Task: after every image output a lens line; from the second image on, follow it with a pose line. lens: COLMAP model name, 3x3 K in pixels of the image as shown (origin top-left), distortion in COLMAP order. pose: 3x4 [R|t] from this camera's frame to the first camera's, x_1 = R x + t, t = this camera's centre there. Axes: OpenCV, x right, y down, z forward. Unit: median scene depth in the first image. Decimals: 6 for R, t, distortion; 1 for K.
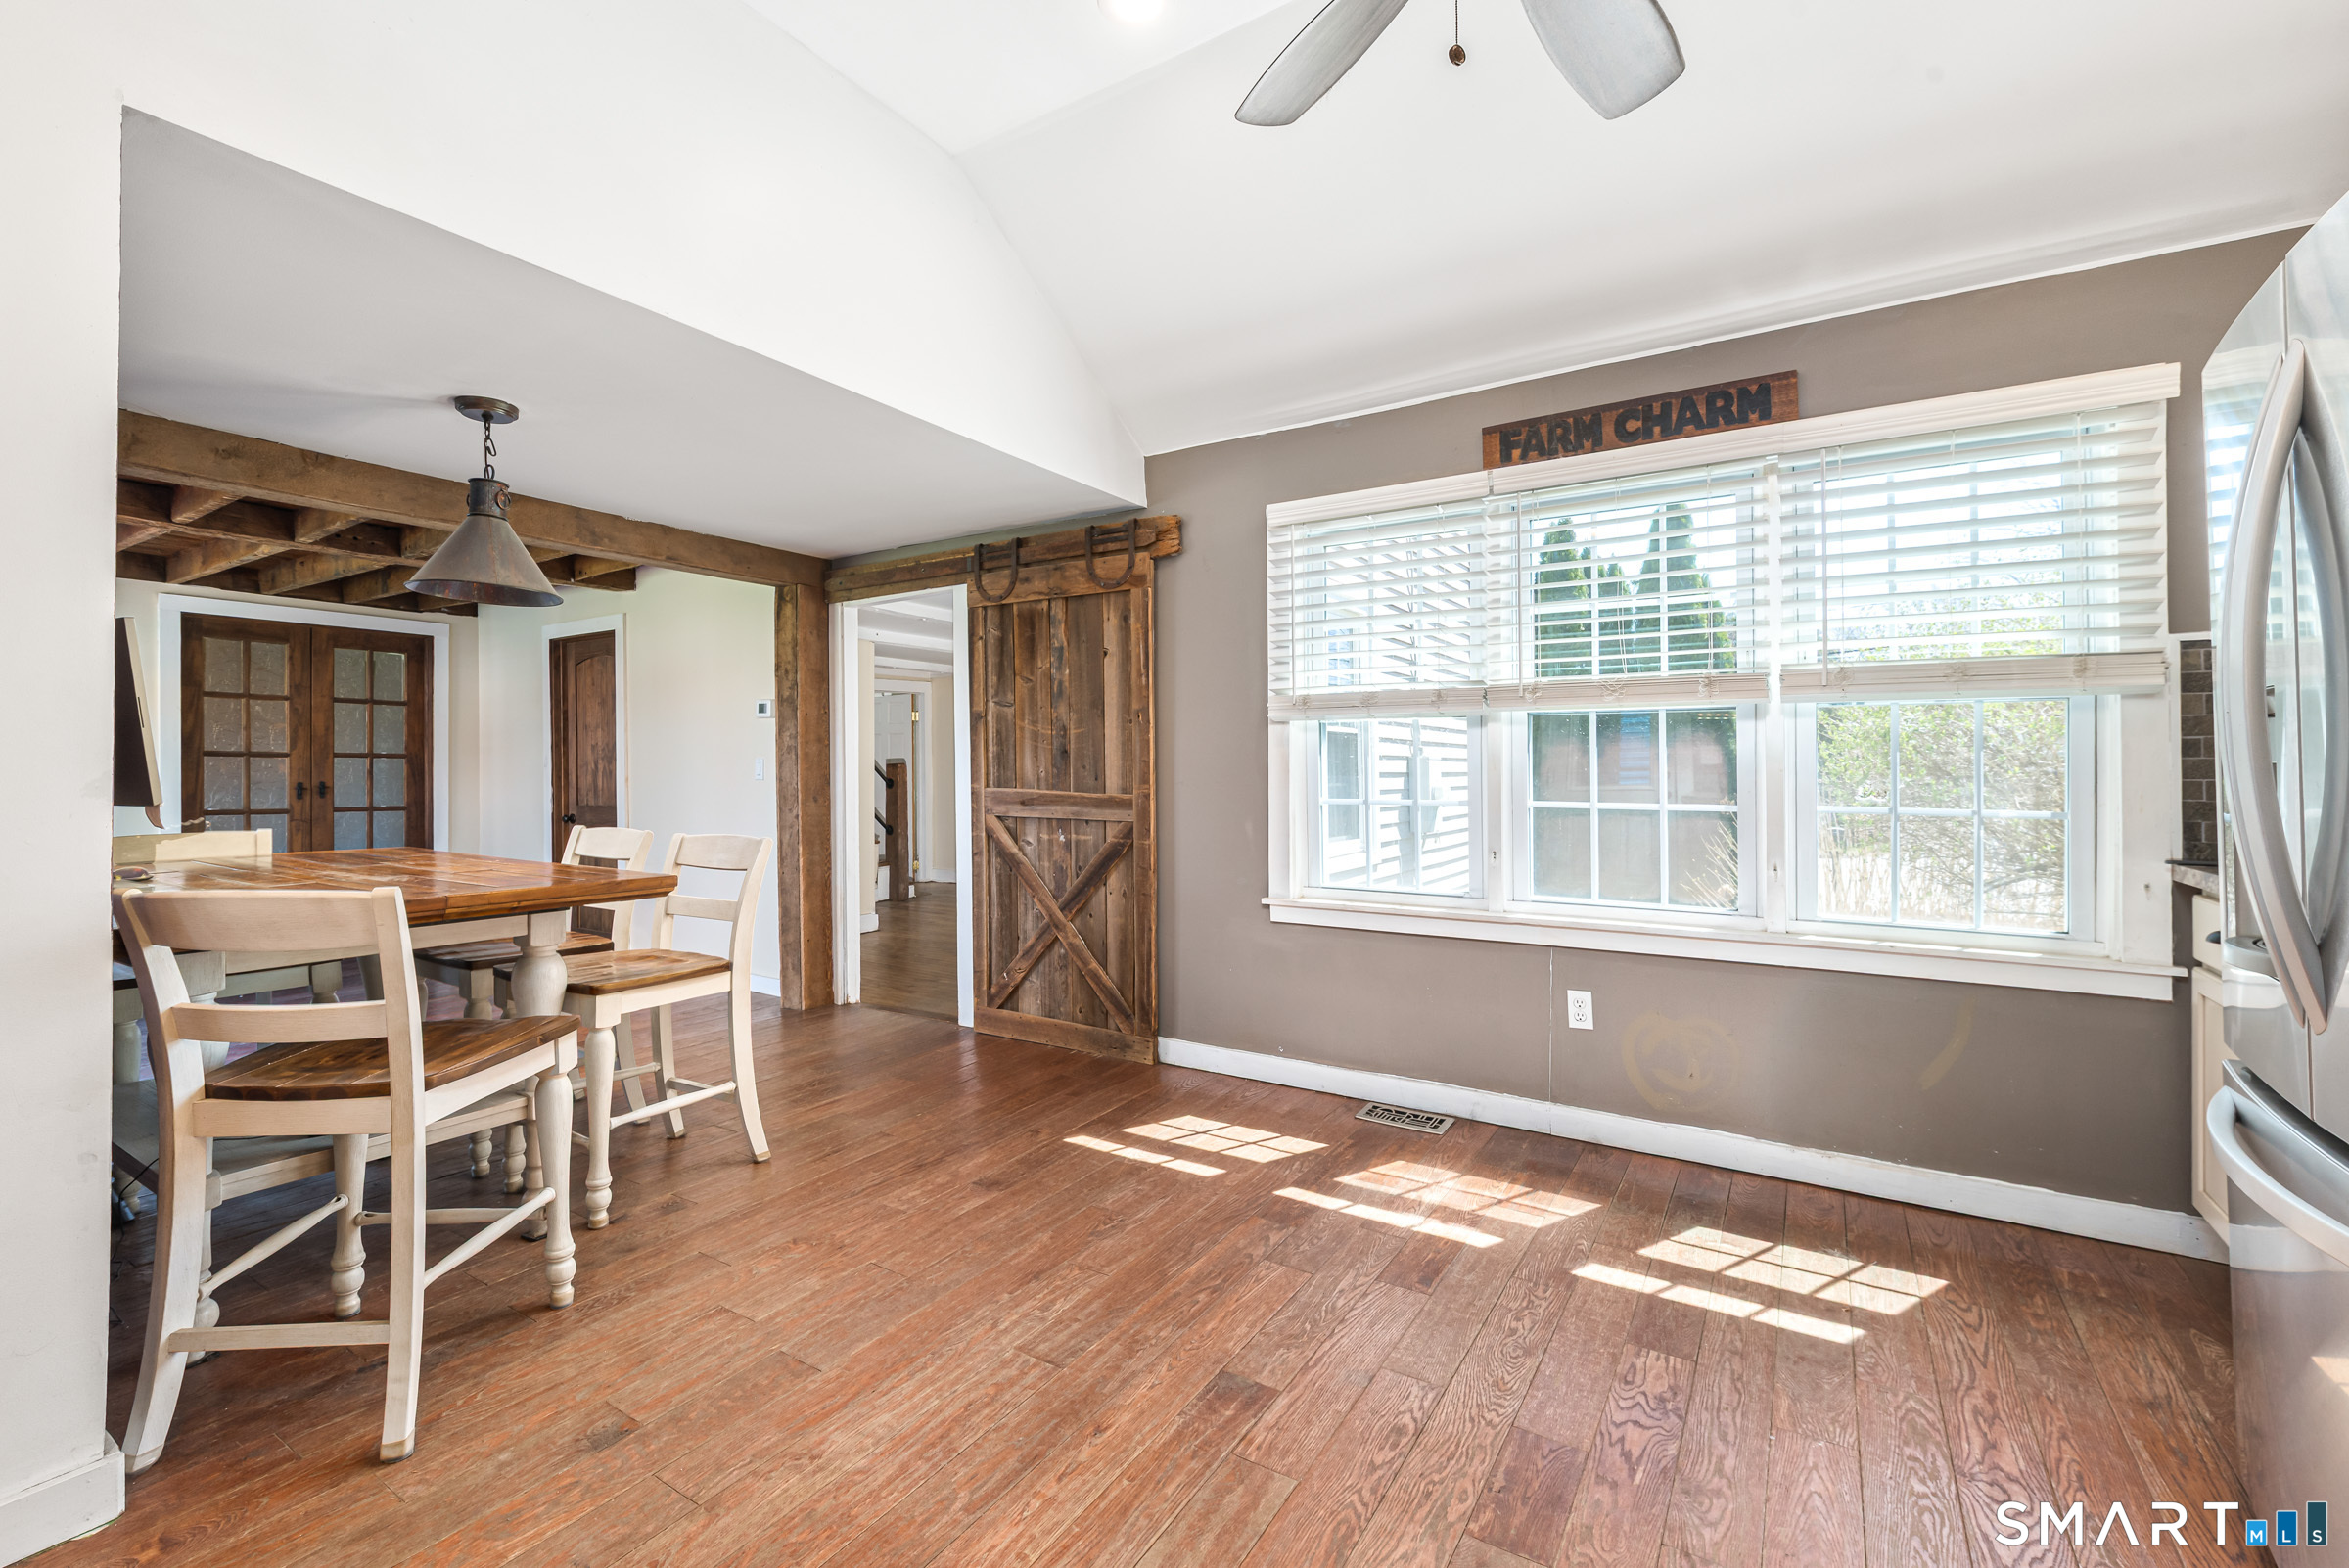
lens RADIAL K [[1049.4, 0, 1149.0], [0, 1049.4, 750.2], [0, 0, 1]] dist [0.018065, -0.000253]
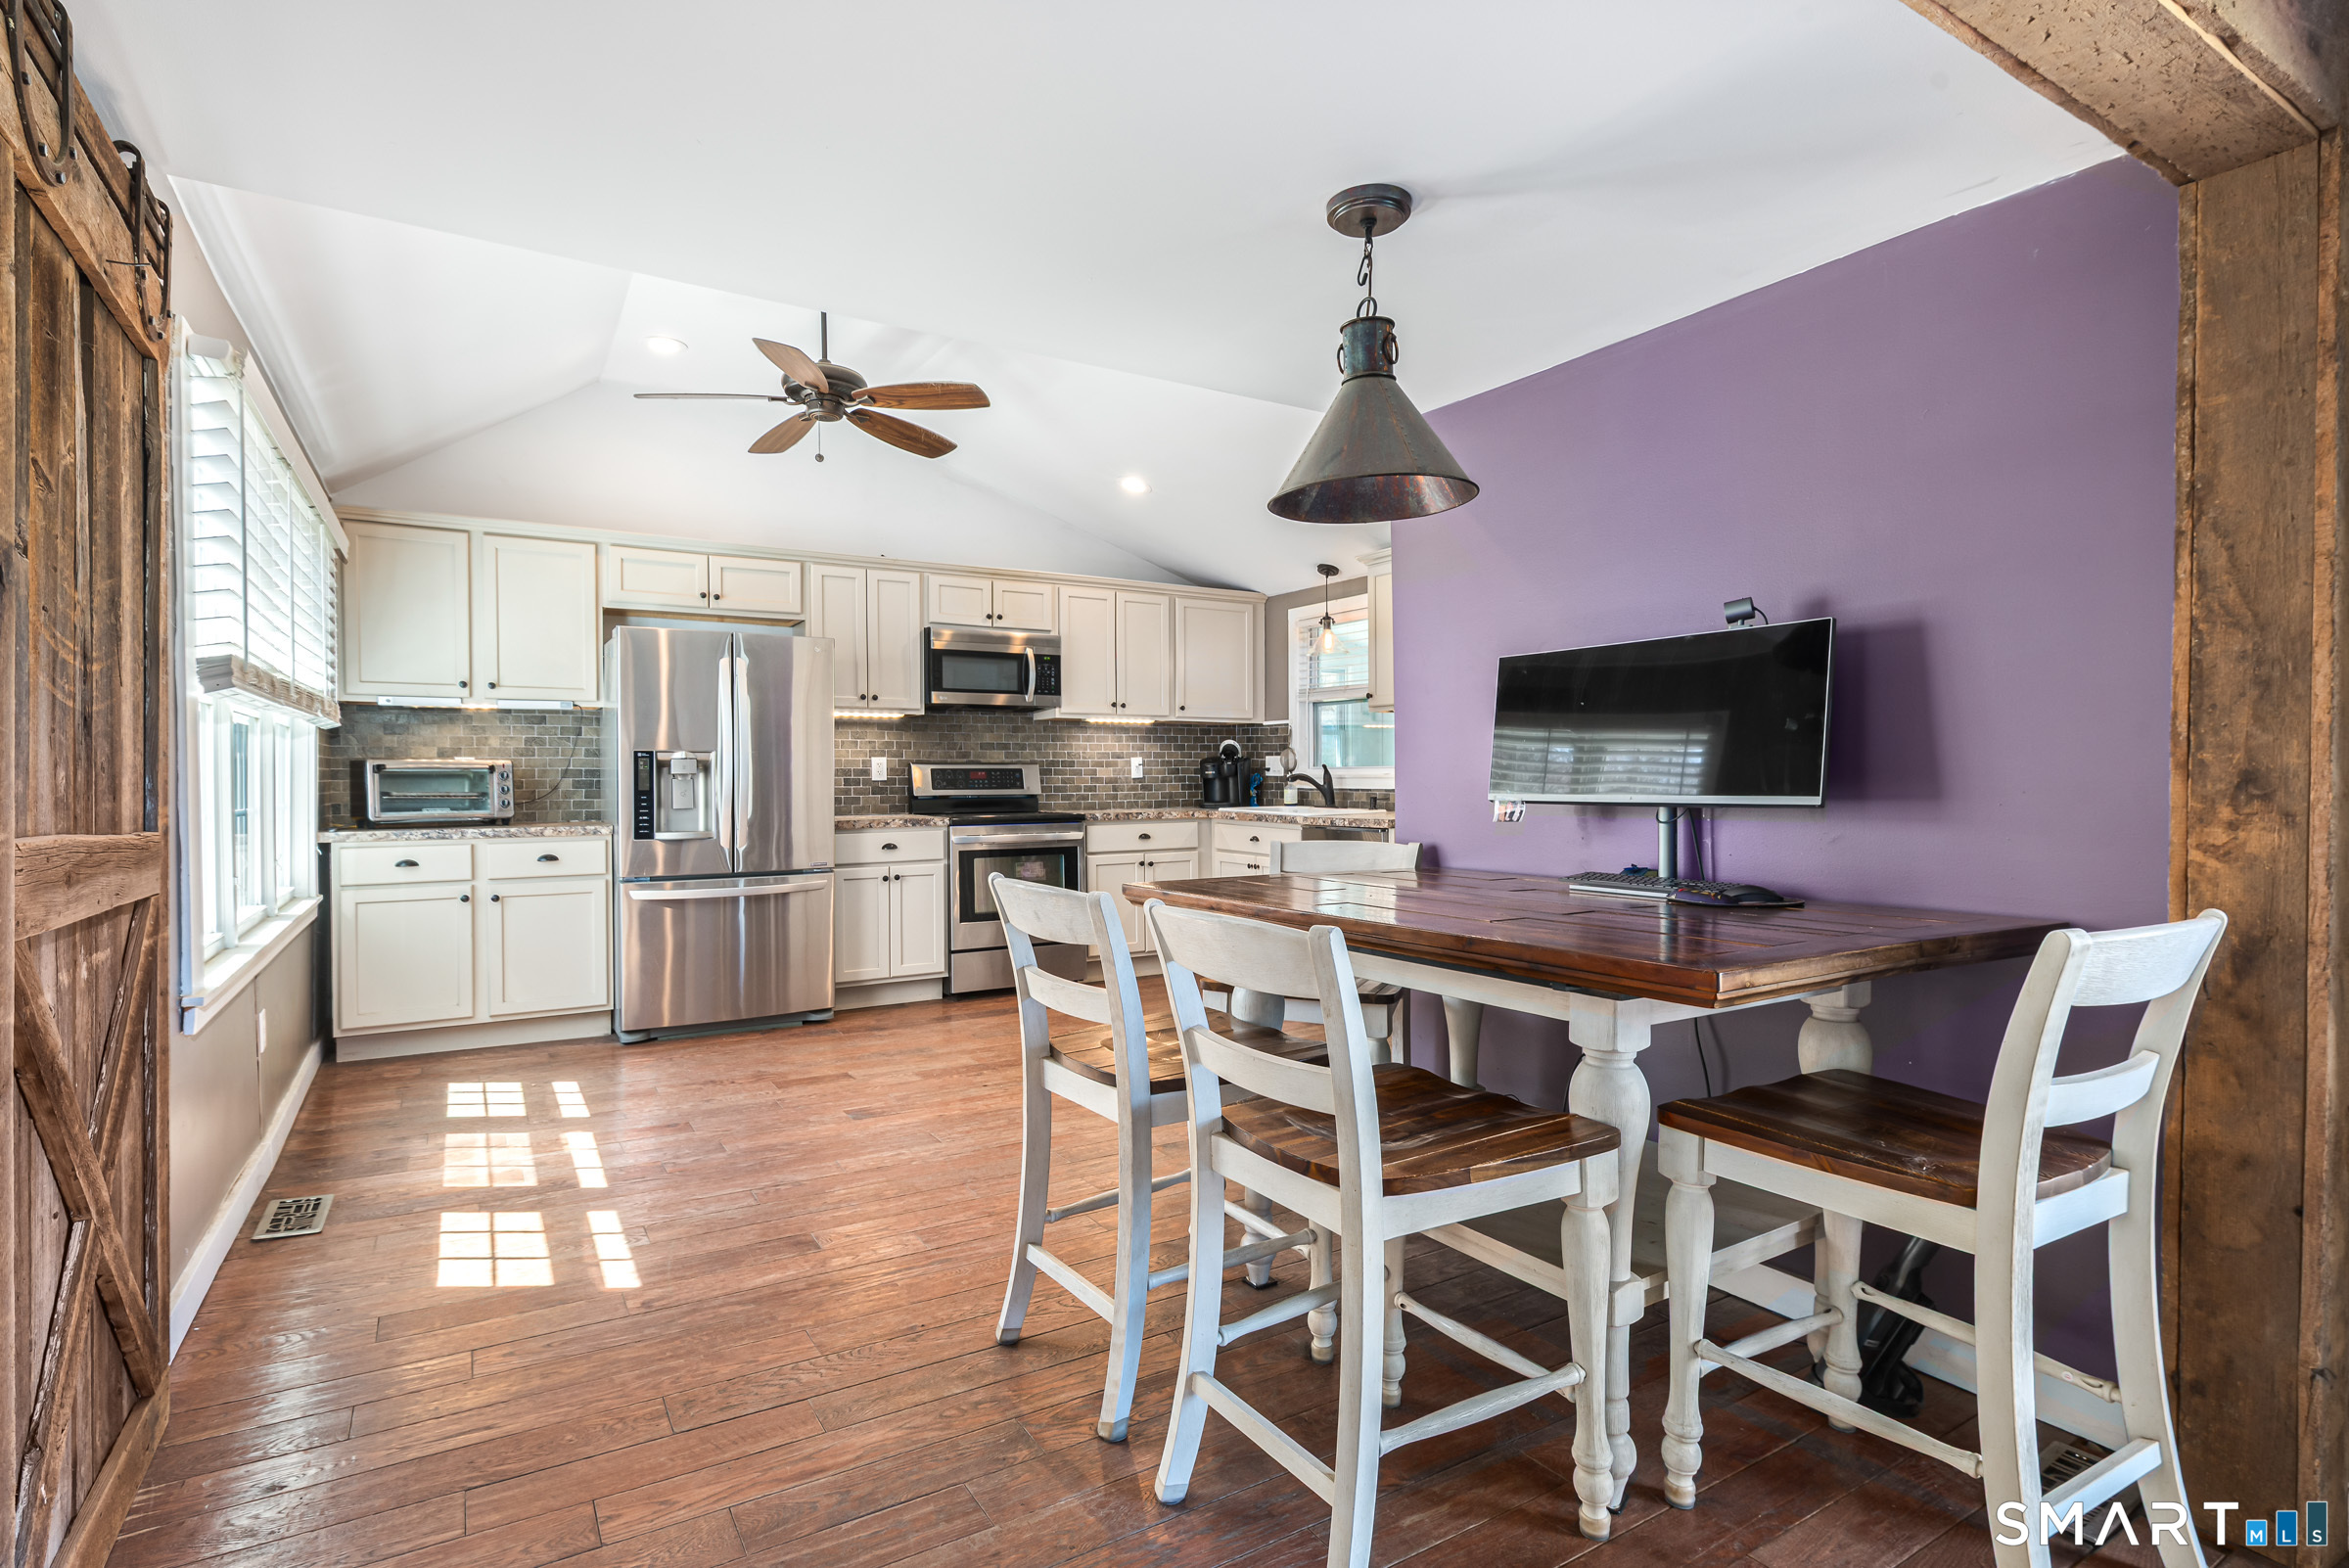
lens RADIAL K [[1160.4, 0, 1174.5], [0, 1160.4, 784.0], [0, 0, 1]] dist [-0.003302, -0.000180]
pose [[-0.911565, -0.001884, 0.411152, -0.774564], [-0.006314, 0.999936, -0.009417, 0.030074], [-0.411108, -0.011181, -0.911518, 1.640235]]
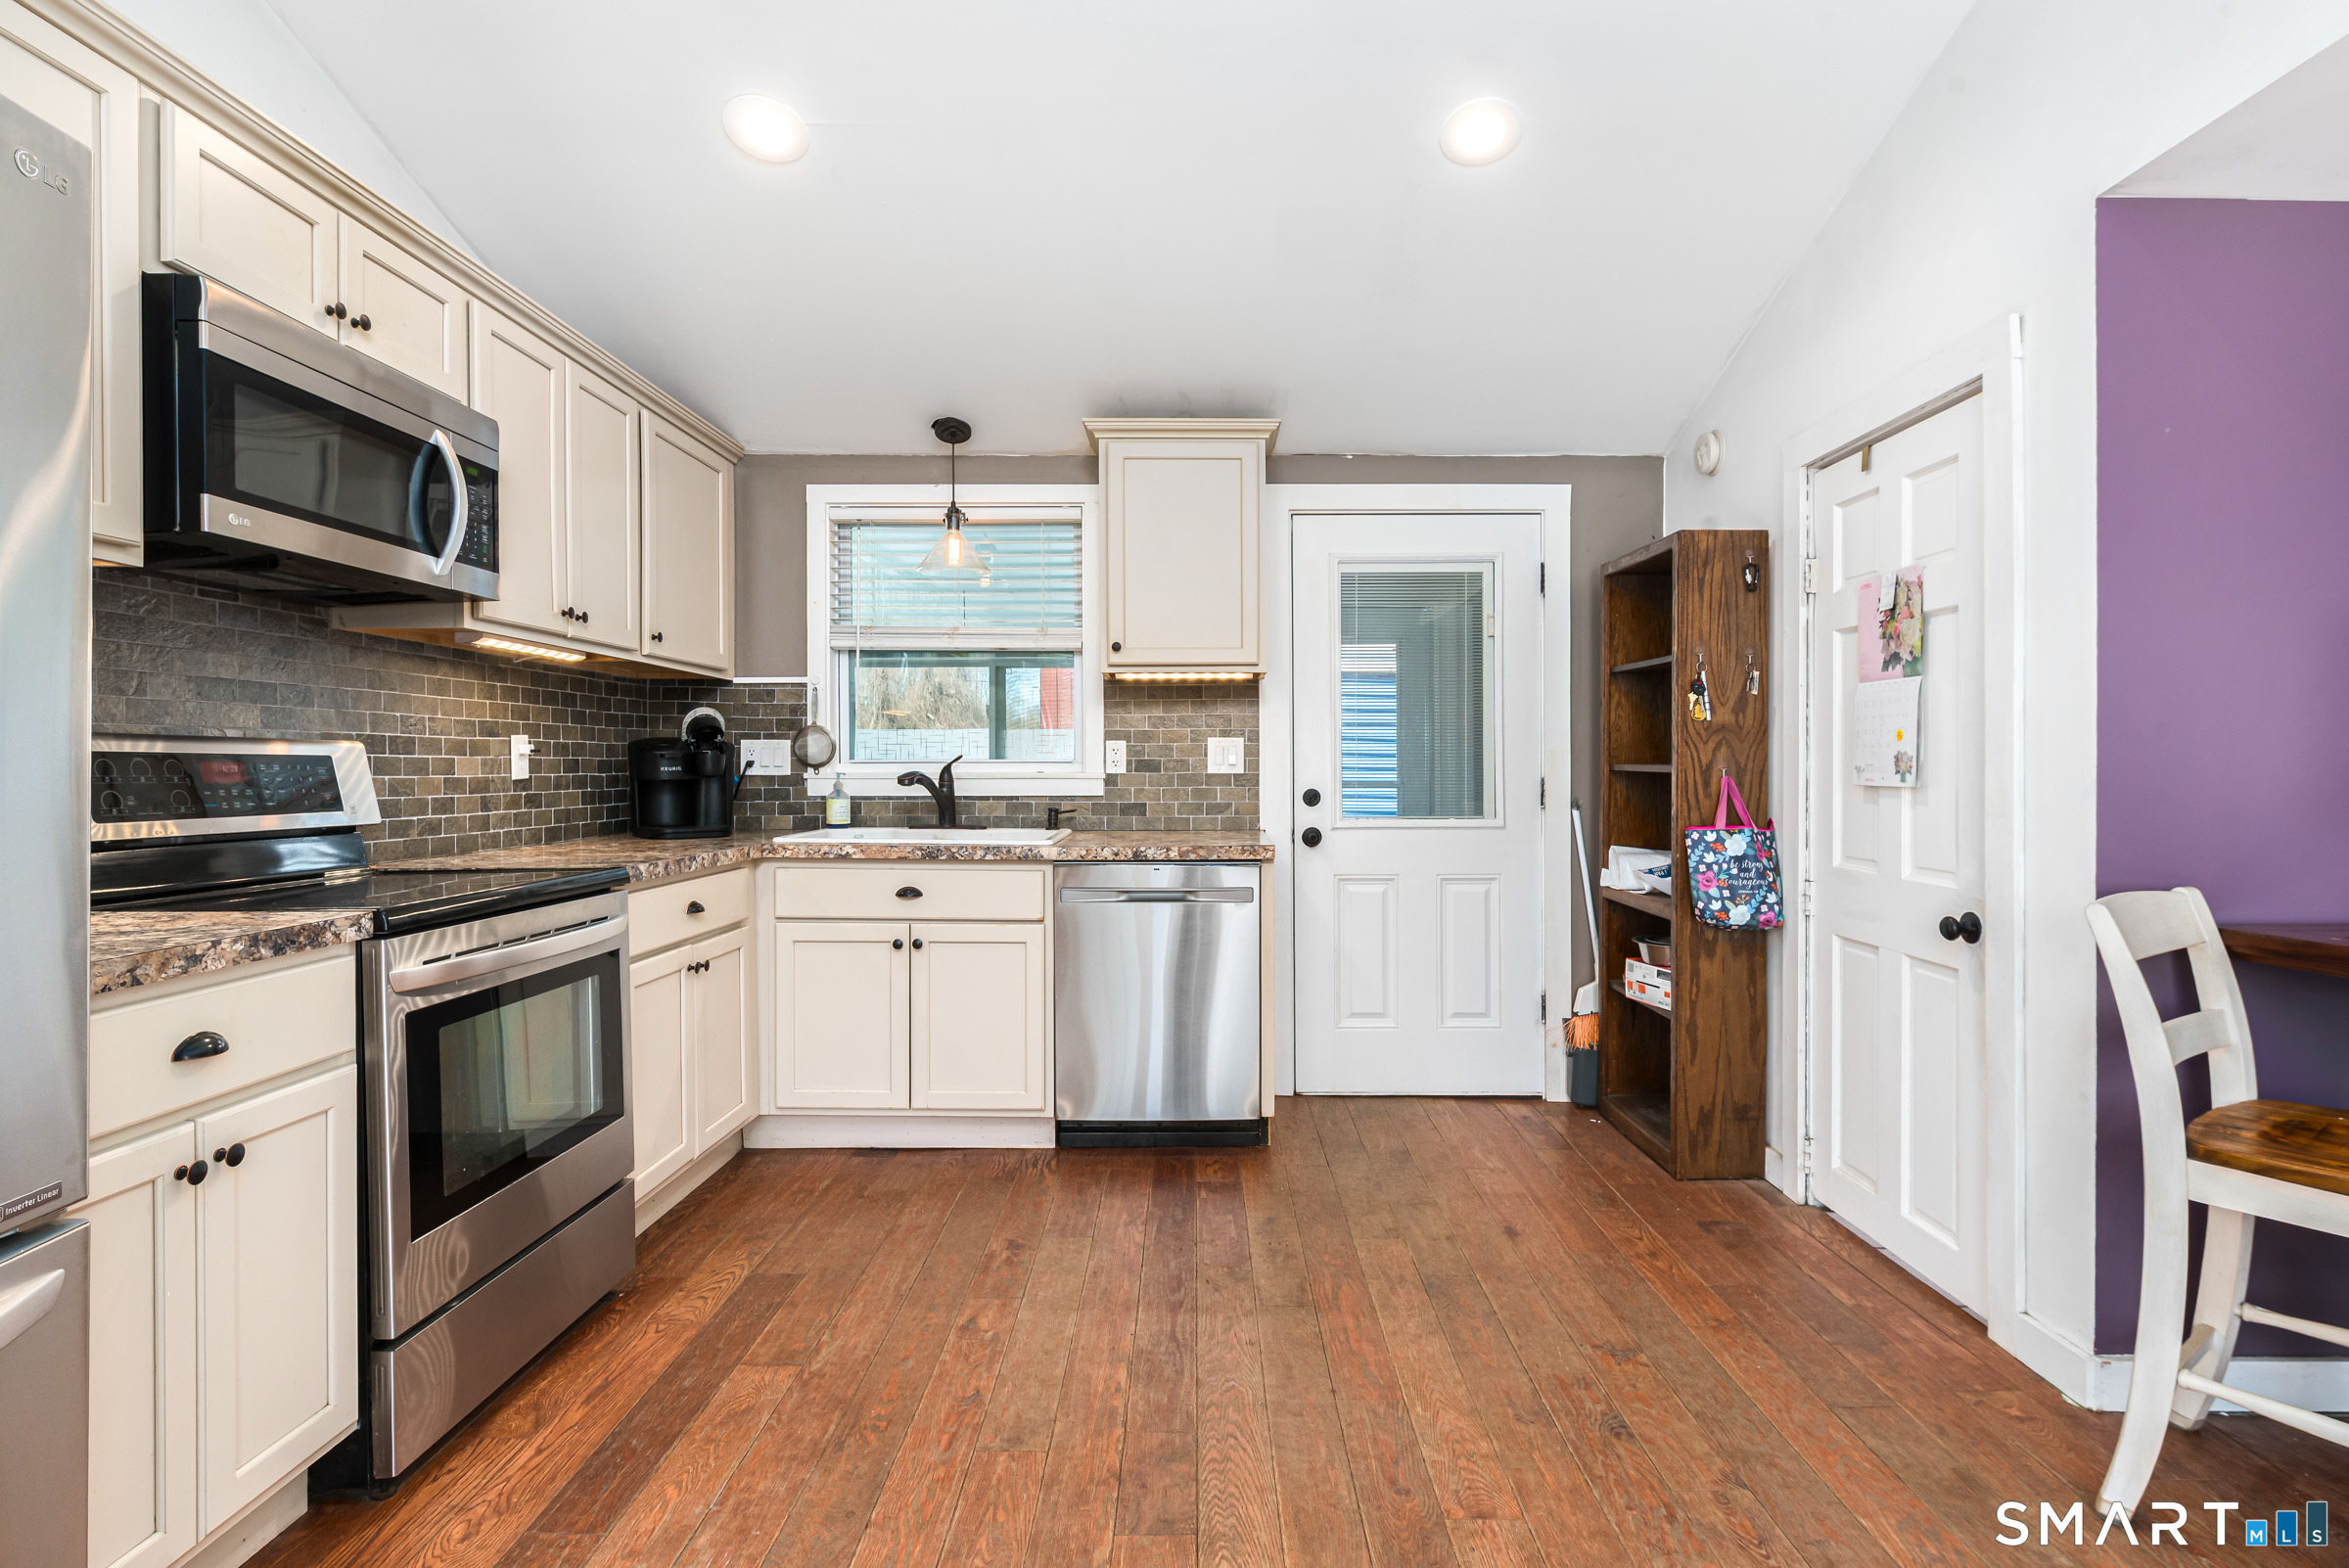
lens RADIAL K [[1148.1, 0, 1205.6], [0, 1148.1, 775.2], [0, 0, 1]] dist [0.001531, 0.000153]
pose [[-0.828688, 0.000522, -0.559711, 0.286400], [0.009775, 0.999861, -0.013540, 0.013105], [0.559626, -0.016692, -0.828577, 0.801723]]
